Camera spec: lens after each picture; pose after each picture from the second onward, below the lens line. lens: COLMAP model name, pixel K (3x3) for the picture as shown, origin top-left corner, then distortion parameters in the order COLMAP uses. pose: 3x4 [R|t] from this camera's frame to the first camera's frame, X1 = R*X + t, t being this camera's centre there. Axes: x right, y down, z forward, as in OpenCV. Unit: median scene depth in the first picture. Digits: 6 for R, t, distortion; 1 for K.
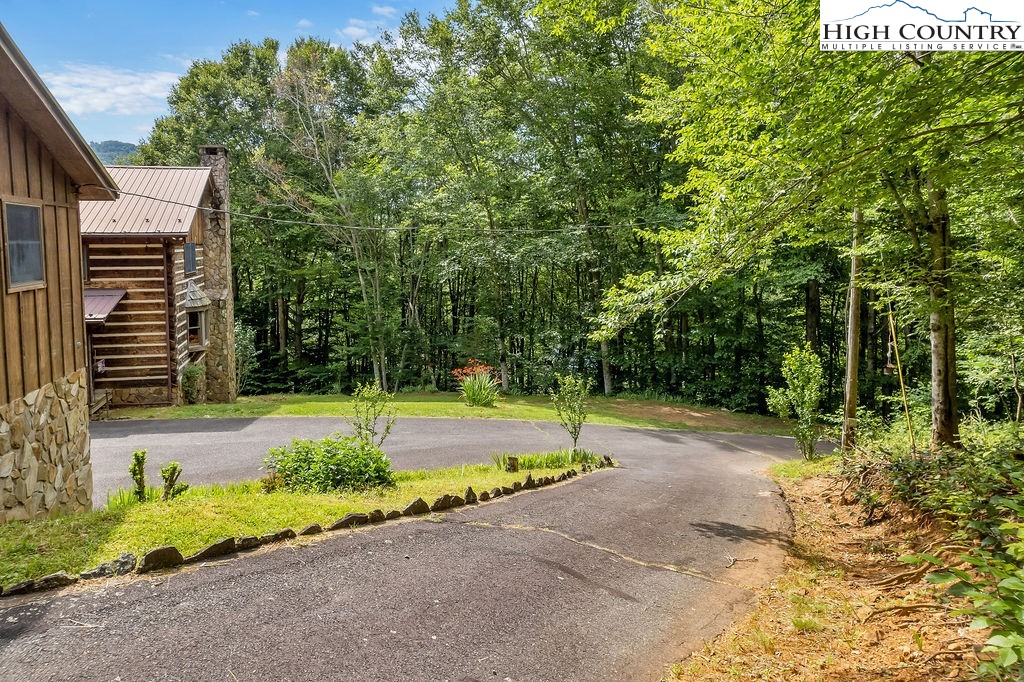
lens RADIAL K [[695.8, 0, 469.6], [0, 695.8, 316.0], [0, 0, 1]] dist [-0.039059, 0.000311]
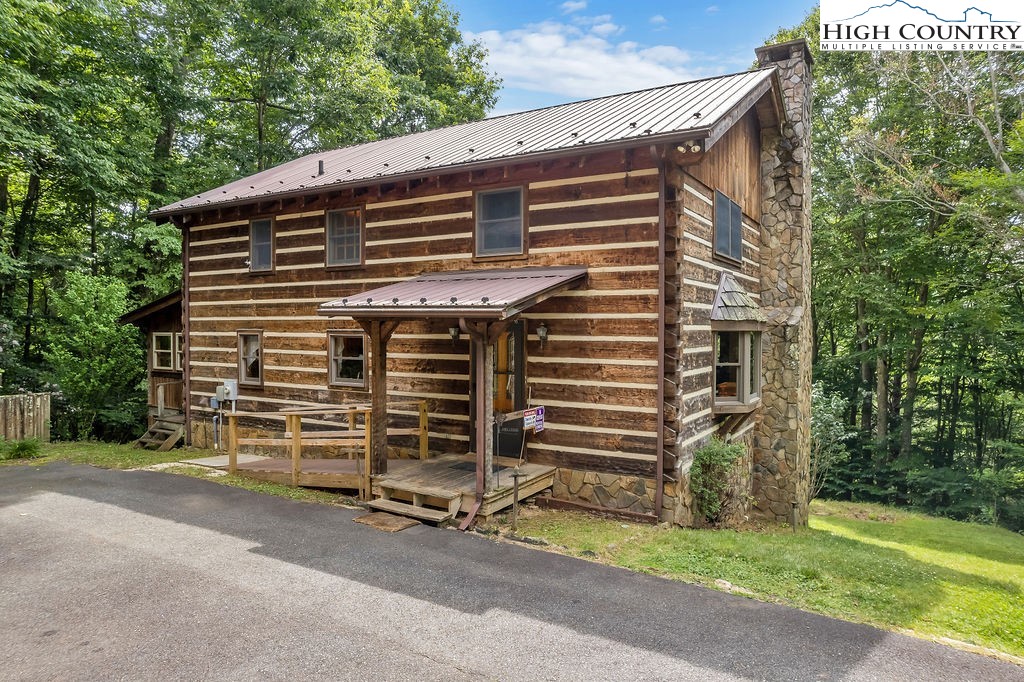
lens RADIAL K [[695.8, 0, 469.6], [0, 695.8, 316.0], [0, 0, 1]] dist [-0.039059, 0.000311]
pose [[0.705403, 0.003579, -0.708798, -0.186598], [-0.082759, 0.993563, -0.077346, 0.037346], [0.703959, 0.113220, 0.701159, 0.543289]]
